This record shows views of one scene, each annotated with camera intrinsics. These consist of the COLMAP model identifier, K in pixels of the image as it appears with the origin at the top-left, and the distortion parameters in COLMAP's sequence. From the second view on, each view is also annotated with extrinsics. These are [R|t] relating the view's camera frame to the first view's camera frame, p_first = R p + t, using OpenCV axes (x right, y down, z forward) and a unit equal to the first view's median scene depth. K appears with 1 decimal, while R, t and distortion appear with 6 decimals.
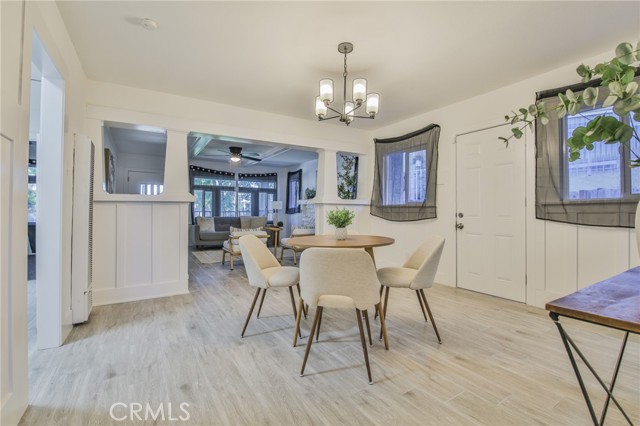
lens RADIAL K [[289.7, 0, 323.4], [0, 289.7, 210.4], [0, 0, 1]] dist [-0.013710, -0.003899]
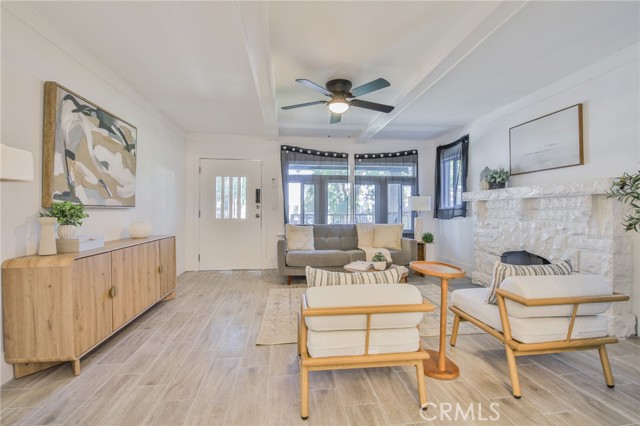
lens RADIAL K [[289.7, 0, 319.4], [0, 289.7, 211.9], [0, 0, 1]] dist [-0.013710, -0.003899]
pose [[0.902863, -0.009176, -0.429829, -0.099822], [0.009606, 0.999953, -0.001169, -0.003220], [0.429820, -0.003074, 0.902909, 0.426569]]
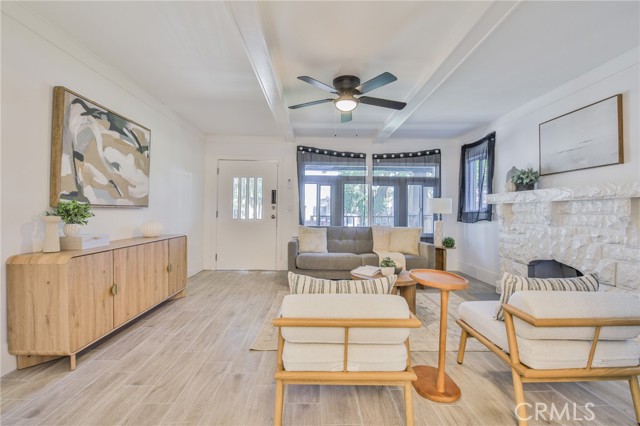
lens RADIAL K [[289.7, 0, 319.9], [0, 289.7, 211.7], [0, 0, 1]] dist [-0.013710, -0.003899]
pose [[0.854967, -0.001024, -0.518682, -0.078986], [-0.002349, 0.999980, -0.005845, -0.004052], [0.518678, 0.006216, 0.854947, 0.452022]]
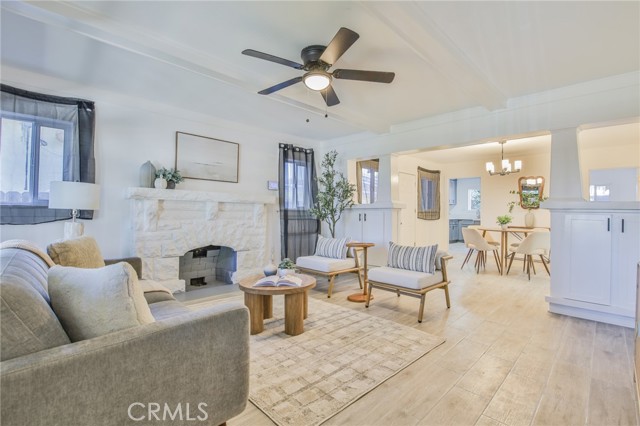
lens RADIAL K [[289.7, 0, 321.3], [0, 289.7, 212.7], [0, 0, 1]] dist [-0.013710, -0.003899]
pose [[-0.210786, -0.005862, 0.977515, -0.521461], [-0.012628, 0.999915, 0.003273, -0.004891], [-0.977451, -0.011654, -0.210842, 0.824853]]
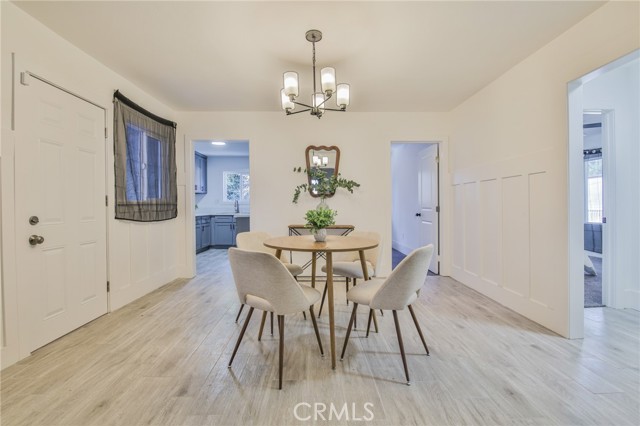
lens RADIAL K [[289.7, 0, 319.6], [0, 289.7, 208.3], [0, 0, 1]] dist [-0.013710, -0.003899]
pose [[-0.854393, -0.000154, 0.519628, -0.125041], [0.003089, 0.999981, 0.005375, -0.003284], [-0.519619, 0.006198, -0.854376, 0.527222]]
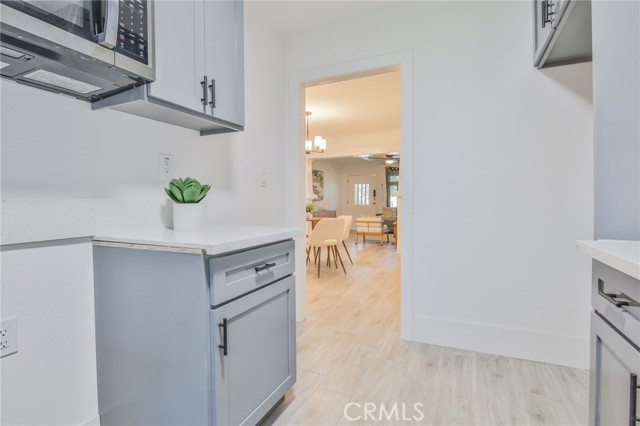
lens RADIAL K [[321.3, 0, 319.0], [0, 321.3, 211.0], [0, 0, 1]] dist [0.002936, -0.009144]
pose [[0.546846, 0.017083, -0.837059, 0.539625], [0.008461, 0.999628, 0.025928, -0.000940], [0.837191, -0.021261, 0.546498, -0.022057]]
